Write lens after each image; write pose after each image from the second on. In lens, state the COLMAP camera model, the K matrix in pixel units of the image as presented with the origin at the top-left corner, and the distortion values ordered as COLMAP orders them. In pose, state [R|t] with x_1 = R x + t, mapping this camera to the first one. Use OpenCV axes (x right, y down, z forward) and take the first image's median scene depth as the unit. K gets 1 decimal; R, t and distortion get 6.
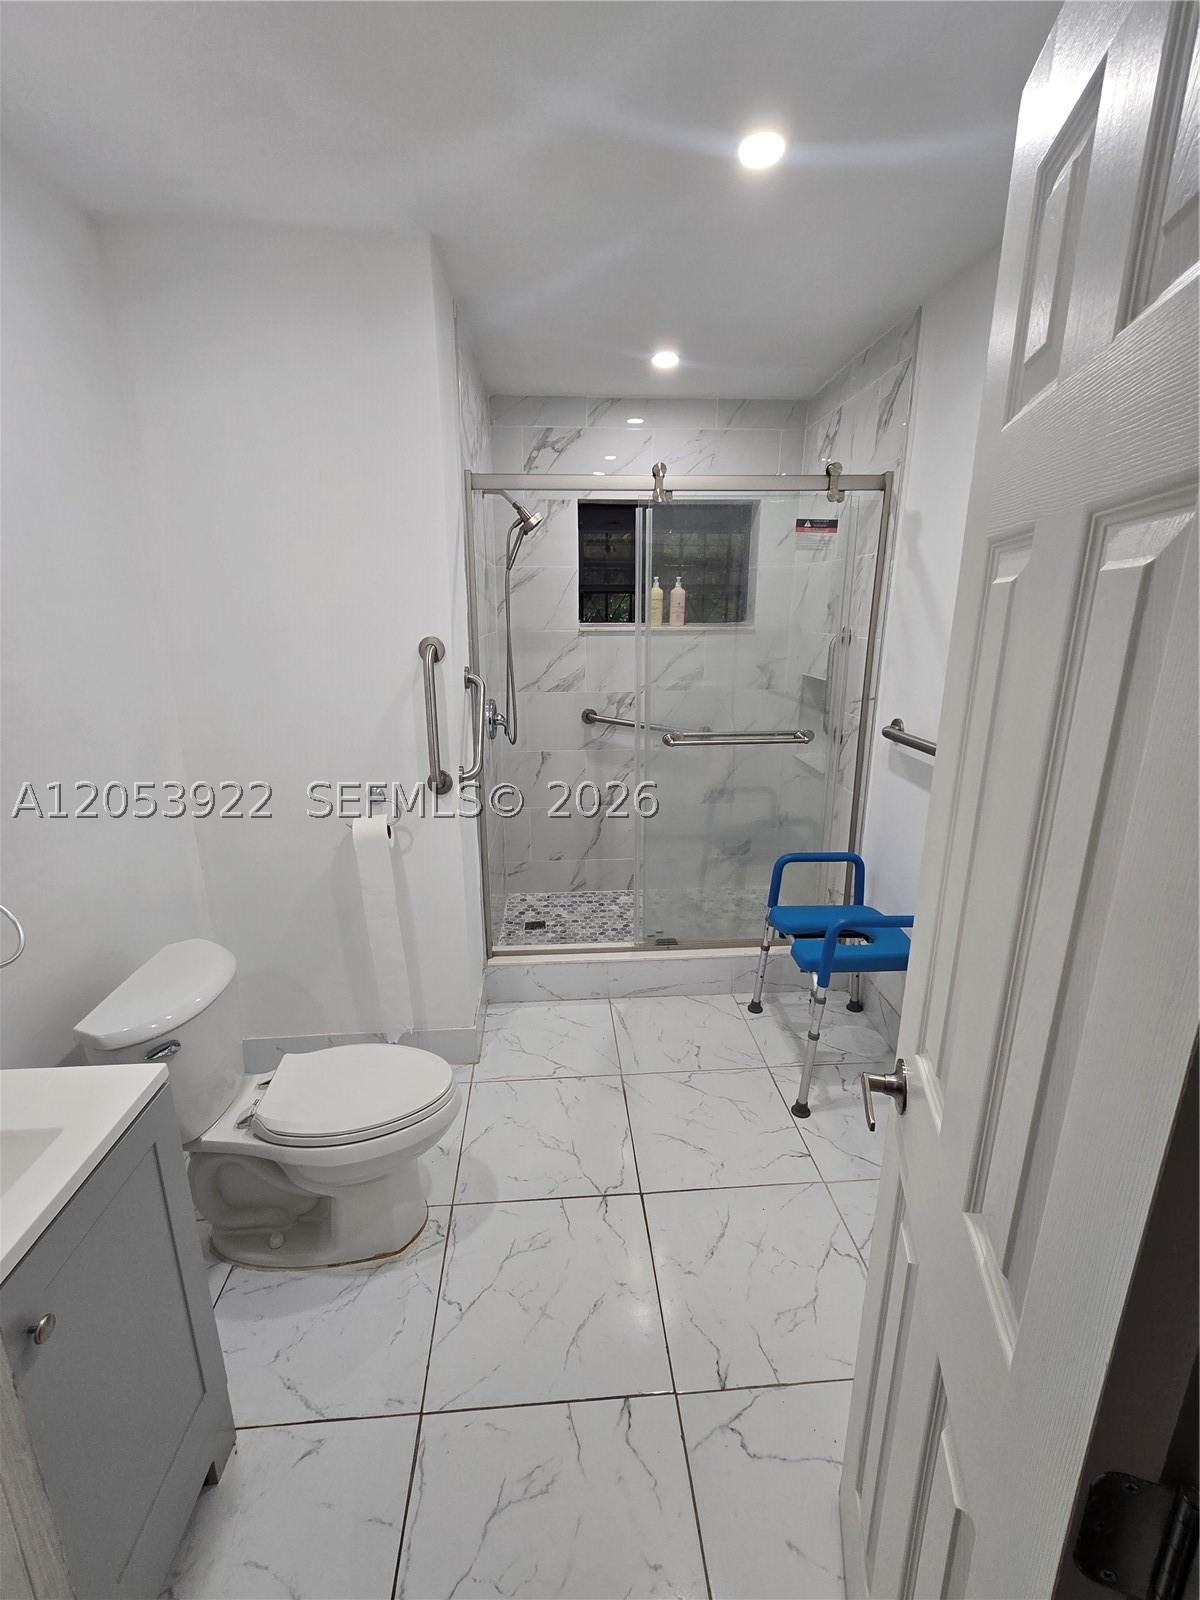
lens RADIAL K [[715.1, 0, 600.0], [0, 715.1, 800.0], [0, 0, 1]] dist [-0.001040, 0.000827]
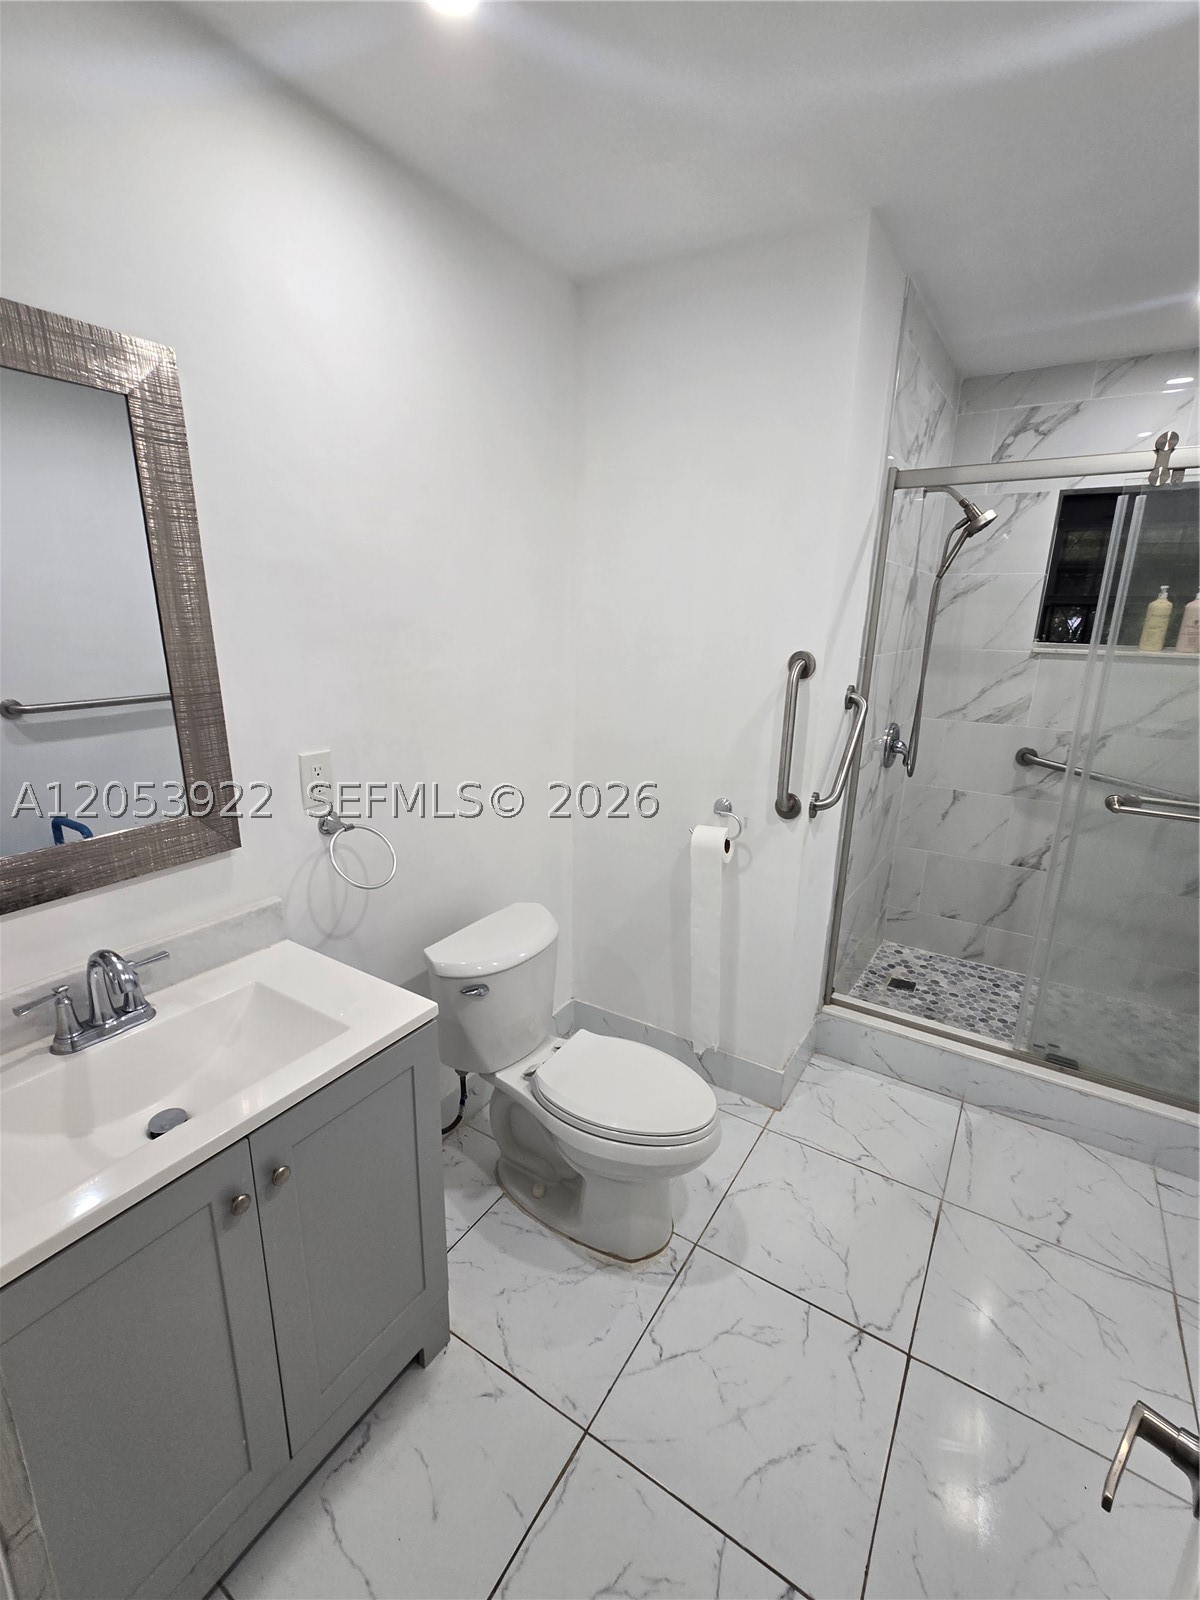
lens RADIAL K [[715.1, 0, 600.0], [0, 715.1, 800.0], [0, 0, 1]] dist [-0.001040, 0.000827]
pose [[0.798883, 0.171543, -0.576506, 0.095461], [-0.177143, 0.983060, 0.047044, -0.026196], [0.574810, 0.064541, 0.815737, 0.075658]]
